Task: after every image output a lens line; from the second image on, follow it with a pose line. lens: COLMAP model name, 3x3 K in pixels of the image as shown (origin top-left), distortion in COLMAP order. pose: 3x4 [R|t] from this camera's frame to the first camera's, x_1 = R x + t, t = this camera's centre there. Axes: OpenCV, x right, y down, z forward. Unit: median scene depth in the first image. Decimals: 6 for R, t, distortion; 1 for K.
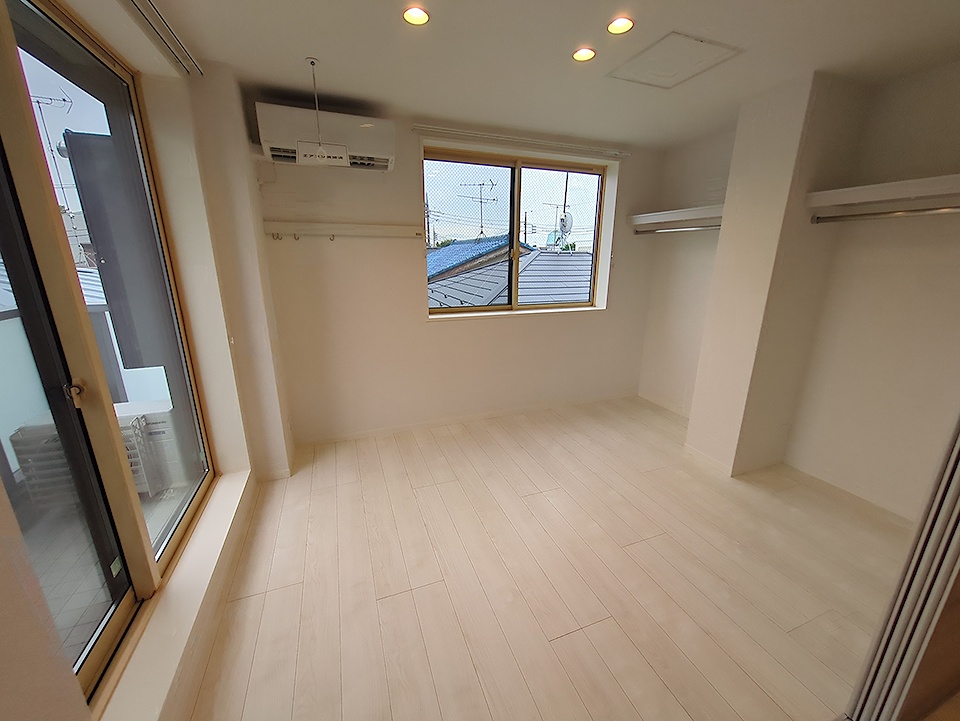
lens RADIAL K [[379.5, 0, 480.2], [0, 379.5, 363.1], [0, 0, 1]] dist [-0.000998, 0.000507]
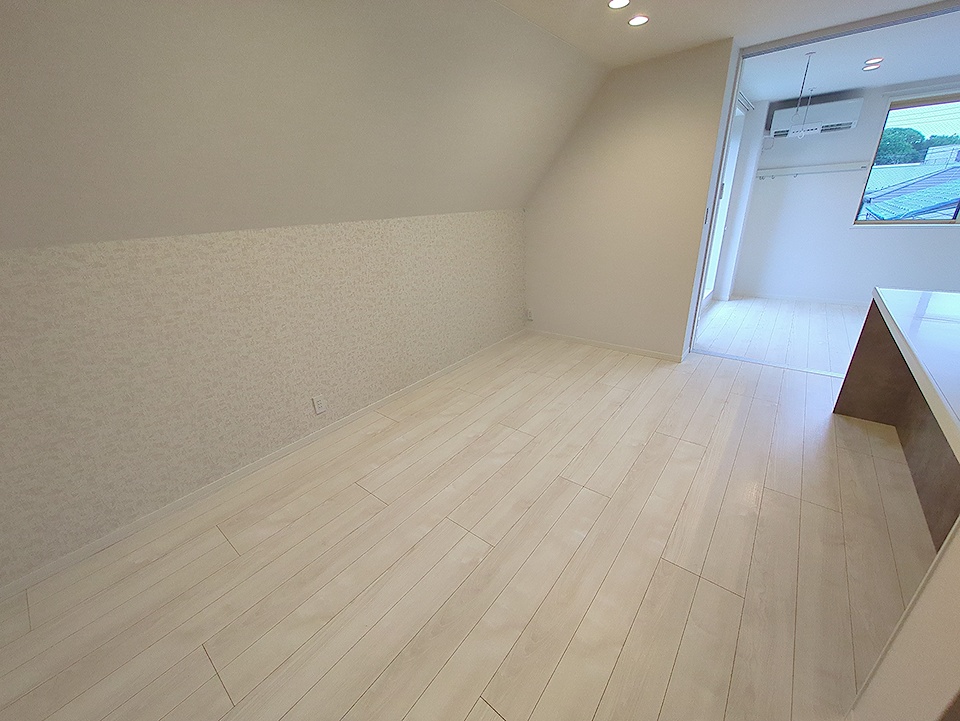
lens RADIAL K [[379.5, 0, 480.5], [0, 379.5, 362.5], [0, 0, 1]] dist [-0.000998, 0.000507]
pose [[0.501936, 0.301889, -0.810508, 0.629136], [-0.180076, 0.953047, 0.243462, 0.372355], [0.845951, 0.023751, 0.532732, -1.291907]]
